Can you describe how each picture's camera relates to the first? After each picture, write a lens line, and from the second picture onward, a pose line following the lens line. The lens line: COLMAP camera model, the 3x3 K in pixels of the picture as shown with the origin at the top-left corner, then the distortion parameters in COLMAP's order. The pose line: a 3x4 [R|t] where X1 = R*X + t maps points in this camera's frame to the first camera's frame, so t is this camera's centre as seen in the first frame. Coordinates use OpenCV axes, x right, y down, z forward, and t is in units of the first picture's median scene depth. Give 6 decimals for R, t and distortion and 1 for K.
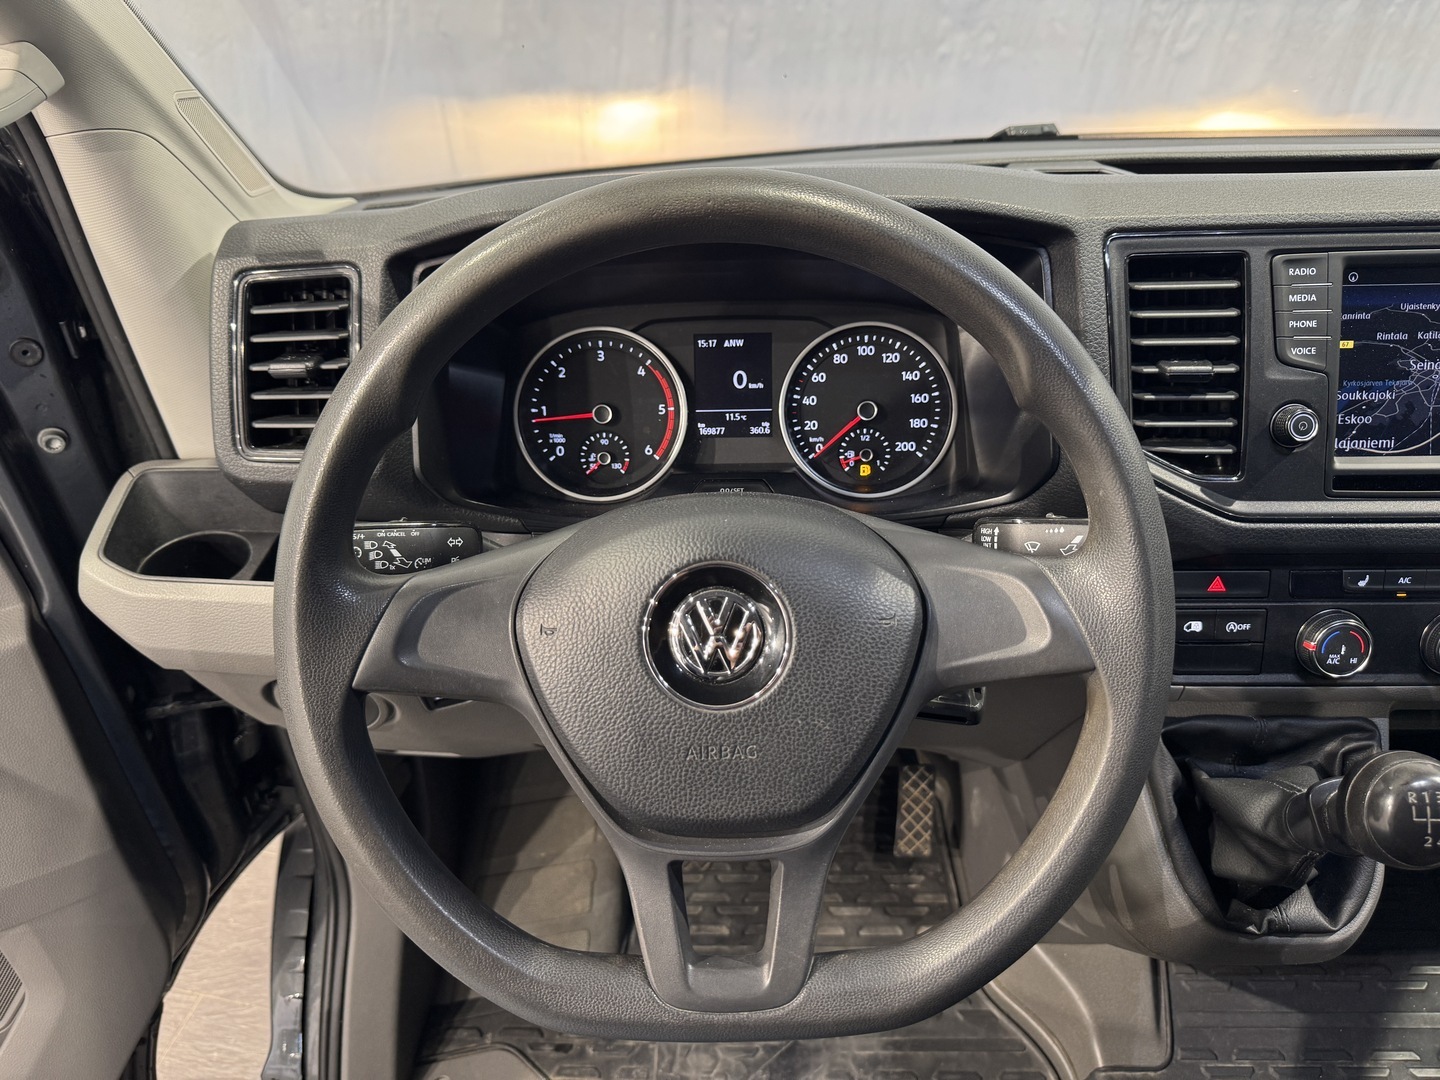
lens RADIAL K [[1020.6, 0, 756.9], [0, 1020.6, 544.5], [0, 0, 1]] dist [0.057413, -0.077155]
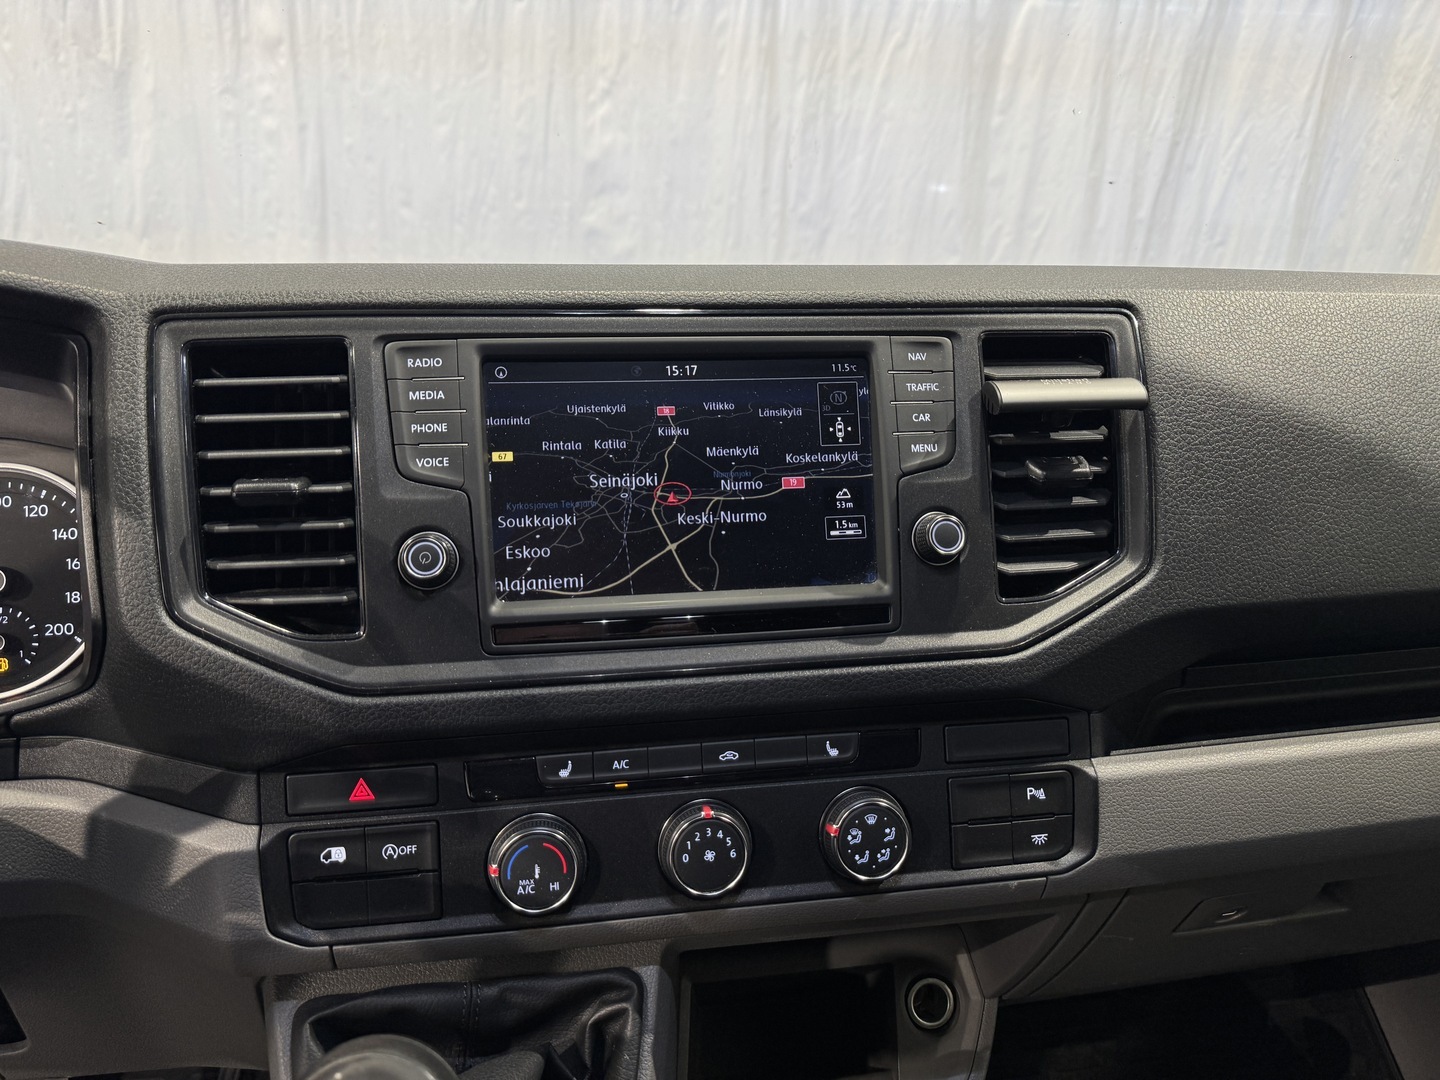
lens RADIAL K [[1020.6, 0, 720.4], [0, 1020.6, 541.8], [0, 0, 1]] dist [0.057413, -0.077155]
pose [[0.983393, -0.027204, 0.179438, 0.589752], [0.068926, 0.970606, -0.230593, 0.055236], [-0.167890, 0.239132, 0.956362, 0.255597]]
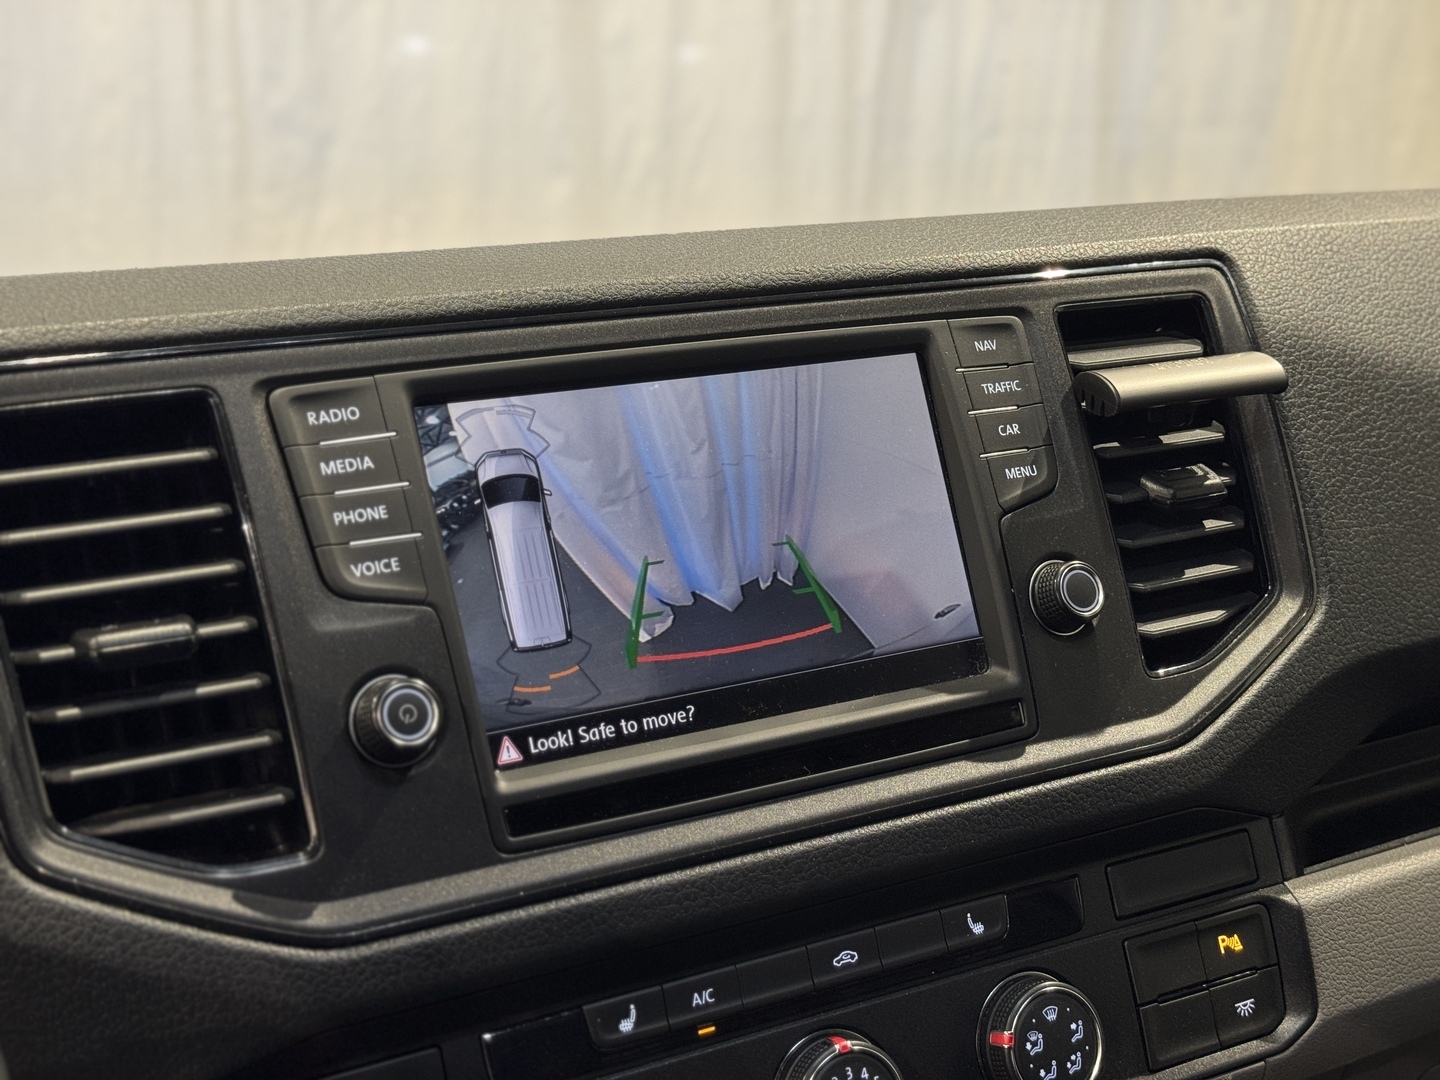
lens RADIAL K [[2004.0, 0, 727.6], [0, 2004.0, 543.2], [0, 0, 1]] dist [0.098683, 0.000000]
pose [[0.863305, -0.117041, 0.490924, 0.209203], [0.273127, 0.926328, -0.259457, 0.087643], [-0.424390, 0.358075, 0.831670, 0.144345]]
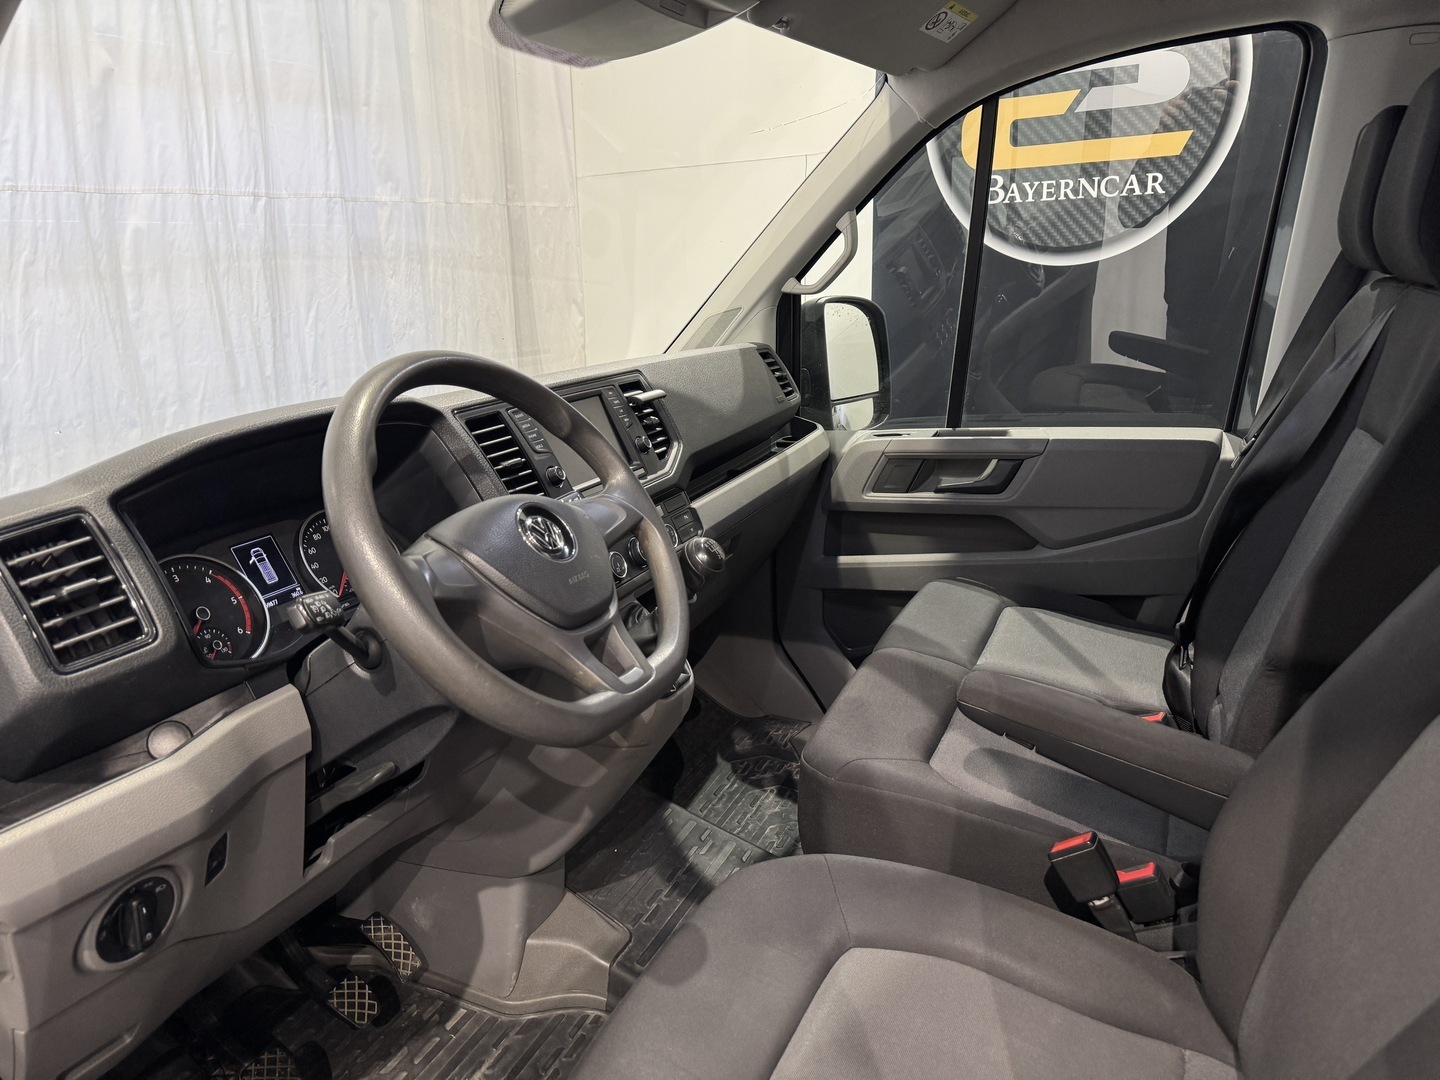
lens RADIAL K [[1020.6, 0, 722.5], [0, 1020.6, 545.3], [0, 0, 1]] dist [0.057413, -0.077155]
pose [[0.407712, -0.240057, 0.880990, -1.242123], [0.575065, 0.816949, -0.043527, 0.295433], [-0.709275, 0.524373, 0.471128, -0.182320]]
